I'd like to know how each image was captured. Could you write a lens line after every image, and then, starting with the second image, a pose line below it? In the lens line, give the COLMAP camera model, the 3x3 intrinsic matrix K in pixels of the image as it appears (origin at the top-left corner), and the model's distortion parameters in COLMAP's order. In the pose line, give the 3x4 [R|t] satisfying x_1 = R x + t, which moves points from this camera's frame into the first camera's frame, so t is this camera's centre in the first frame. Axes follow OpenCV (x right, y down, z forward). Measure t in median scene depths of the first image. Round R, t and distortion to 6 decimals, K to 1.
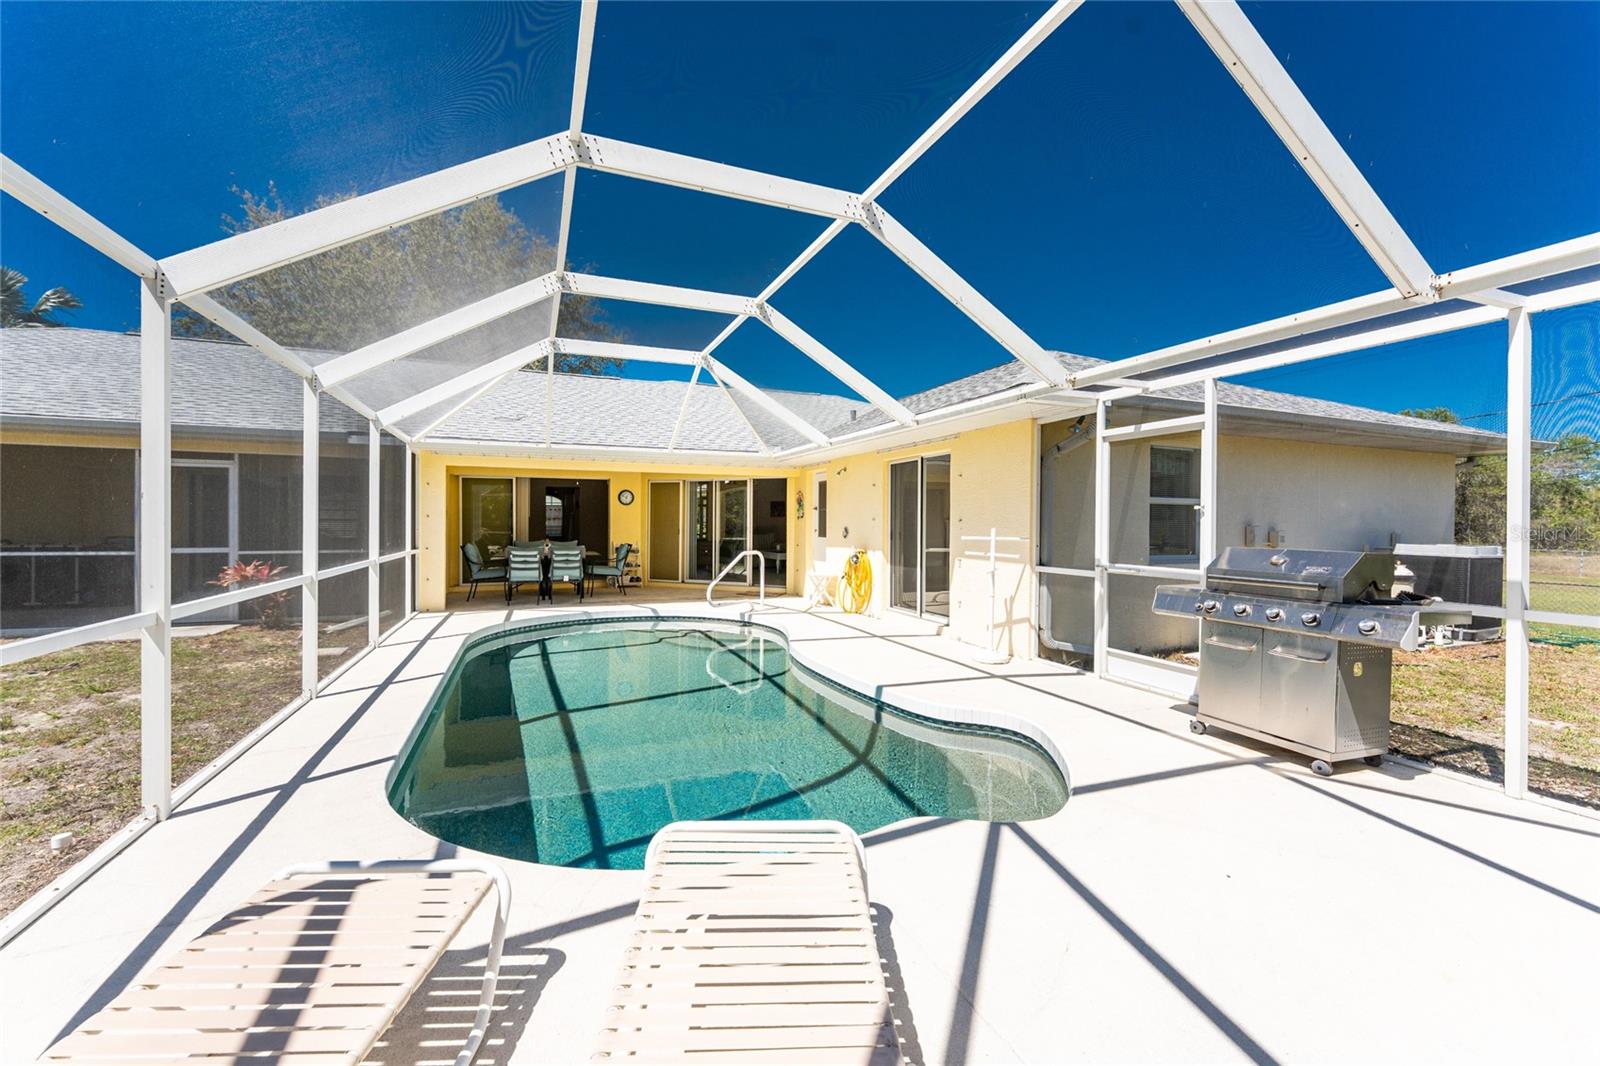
lens RADIAL K [[660.2, 0, 798.8], [0, 660.2, 530.2], [0, 0, 1]] dist [0.001060, 0.000107]
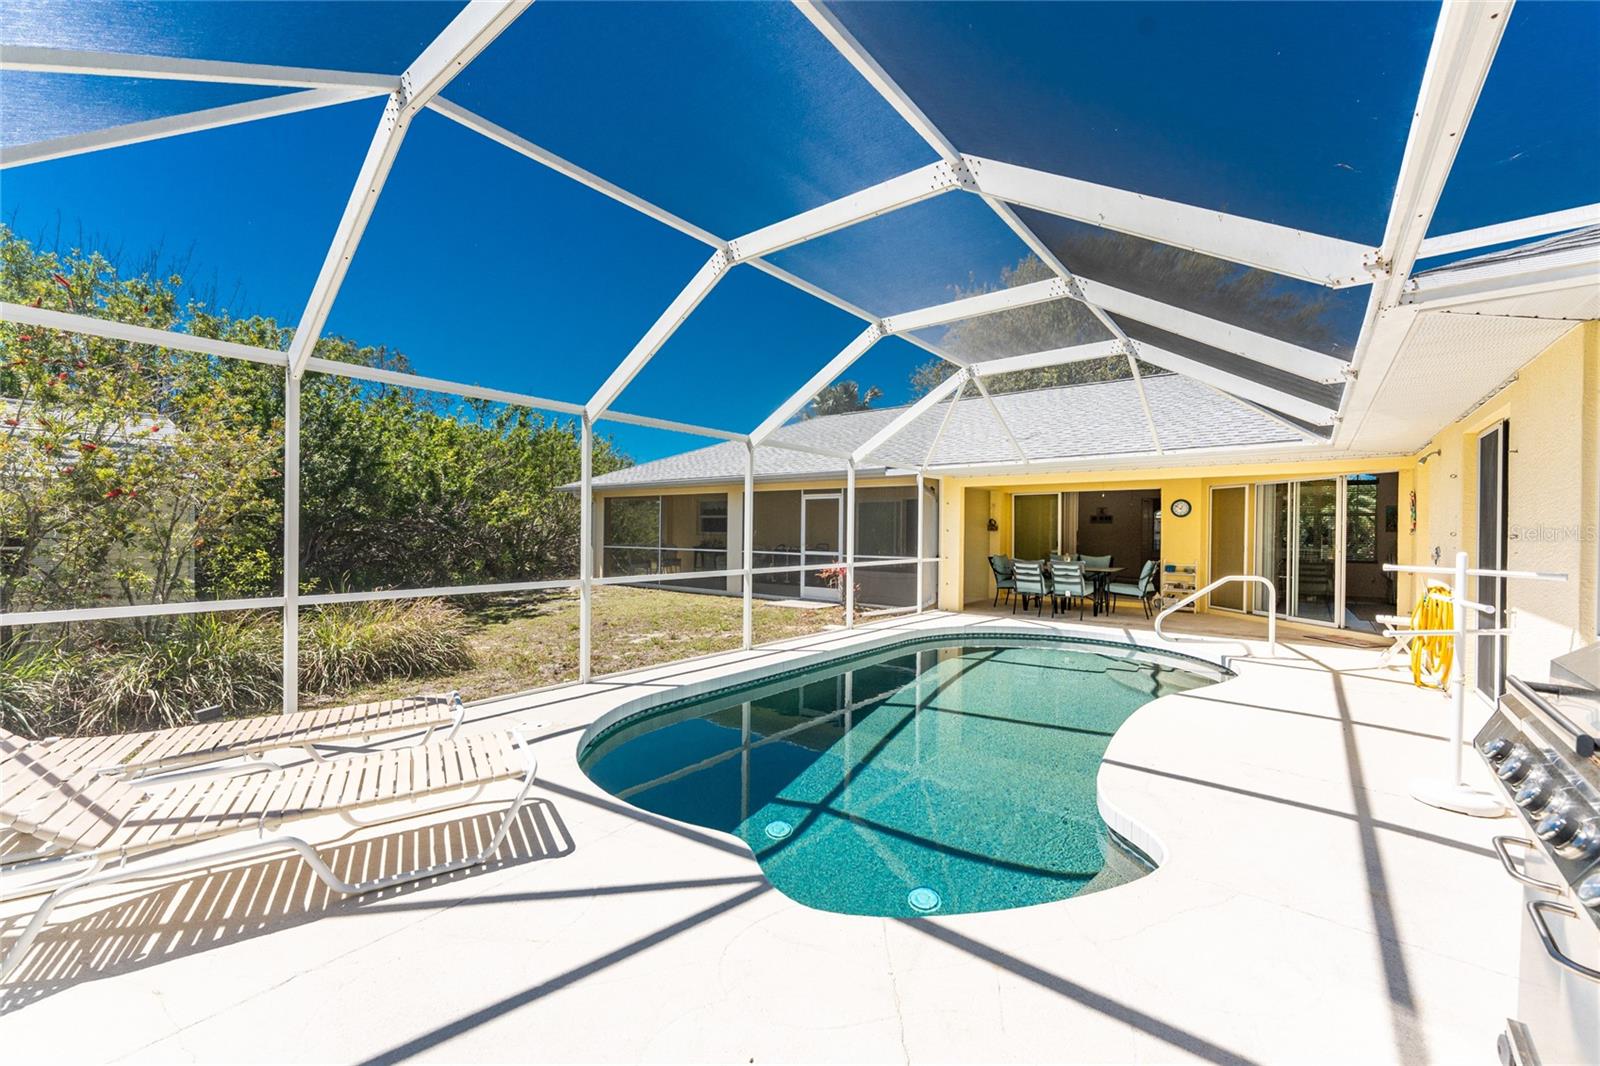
lens RADIAL K [[660.2, 0, 798.8], [0, 660.2, 530.2], [0, 0, 1]] dist [0.001060, 0.000107]
pose [[0.470887, -0.004027, -0.882184, 0.345613], [-0.014927, 0.999810, -0.012531, -0.003005], [0.882067, 0.019069, 0.470738, 0.194641]]
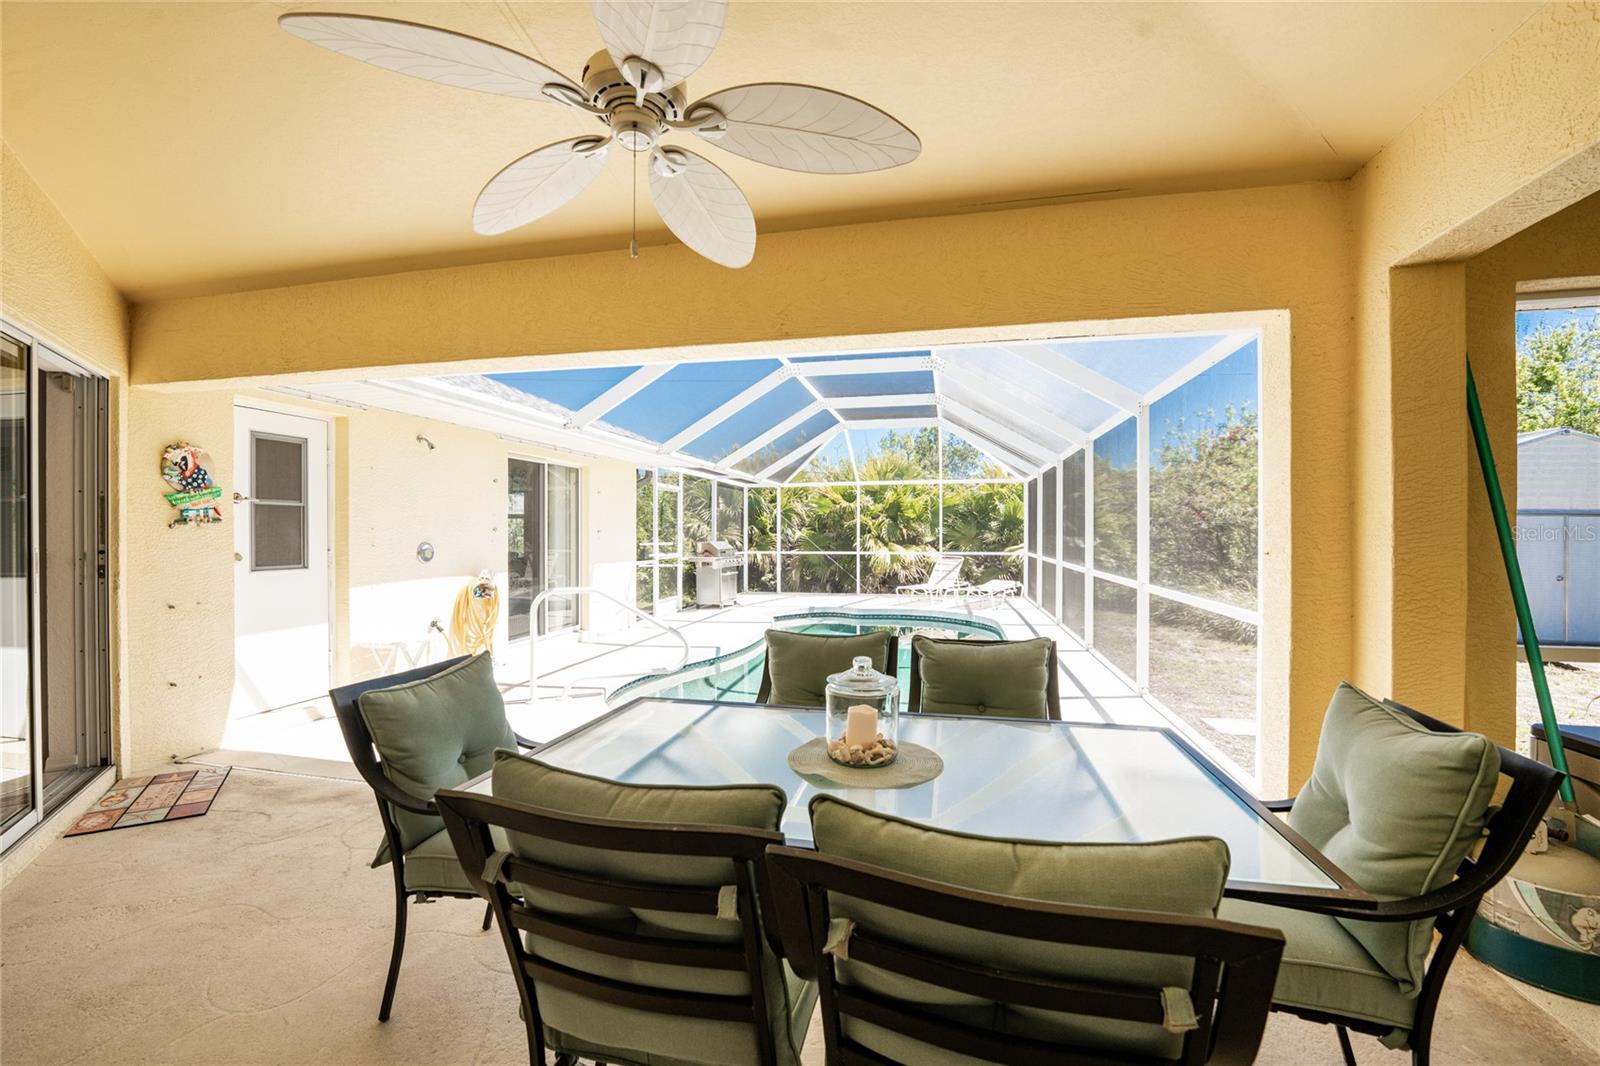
lens RADIAL K [[655.1, 0, 806.3], [0, 655.1, 537.2], [0, 0, 1]] dist [-0.021565, -0.000178]
pose [[-0.794361, -0.000957, 0.607445, -0.532596], [0.007651, 0.999904, 0.011580, -0.014295], [-0.607398, 0.013846, -0.794277, 1.266523]]
